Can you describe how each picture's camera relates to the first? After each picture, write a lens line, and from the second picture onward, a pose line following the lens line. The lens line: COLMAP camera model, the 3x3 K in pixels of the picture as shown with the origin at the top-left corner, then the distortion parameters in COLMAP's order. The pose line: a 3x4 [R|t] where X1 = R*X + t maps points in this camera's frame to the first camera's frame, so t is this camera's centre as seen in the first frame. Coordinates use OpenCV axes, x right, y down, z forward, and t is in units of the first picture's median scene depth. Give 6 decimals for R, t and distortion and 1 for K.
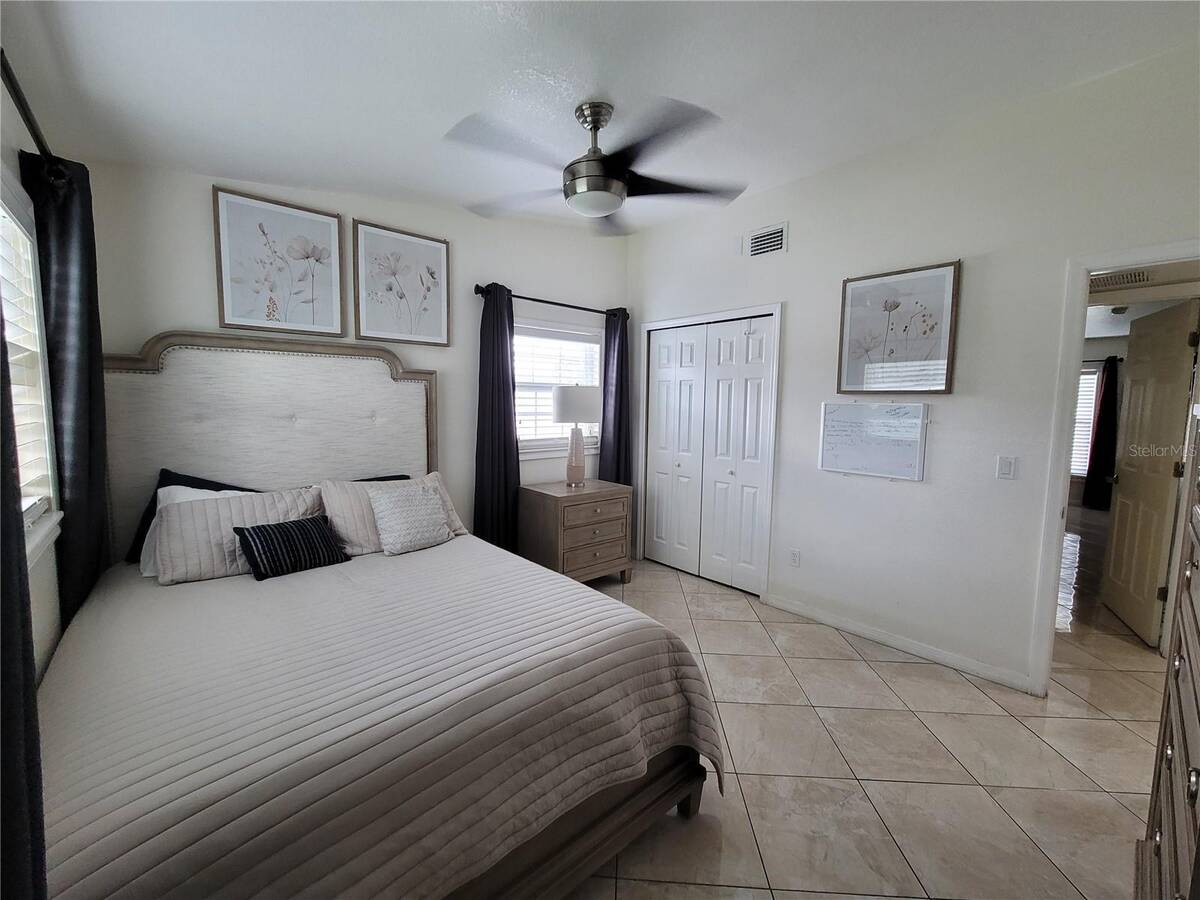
lens RADIAL K [[495.5, 0, 598.3], [0, 495.5, 446.0], [0, 0, 1]] dist [-0.004842, -0.000489]
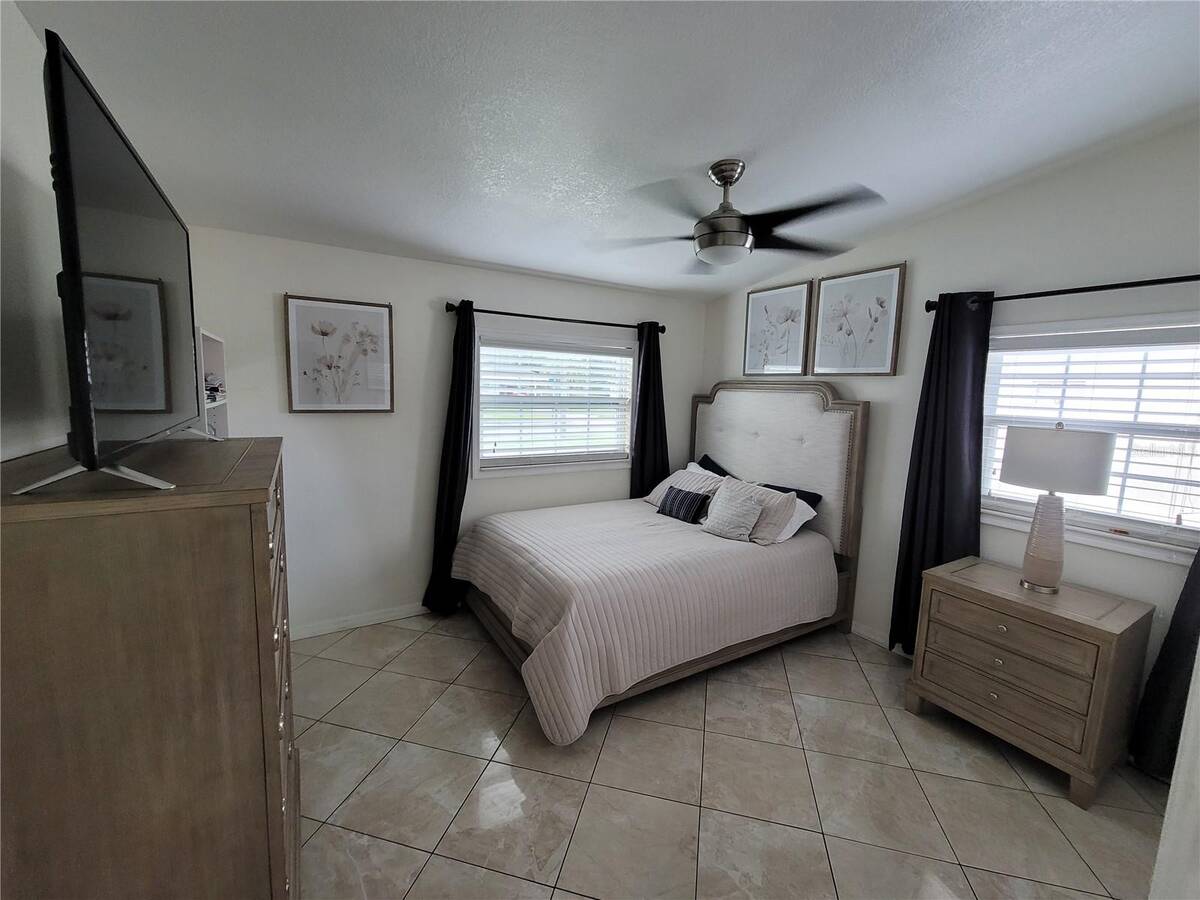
lens RADIAL K [[495.5, 0, 598.3], [0, 495.5, 446.0], [0, 0, 1]] dist [-0.004842, -0.000489]
pose [[-0.184120, 0.097509, -0.978055, 0.836659], [-0.120856, 0.985270, 0.120980, -0.132219], [0.975445, 0.140479, -0.169624, 0.725754]]
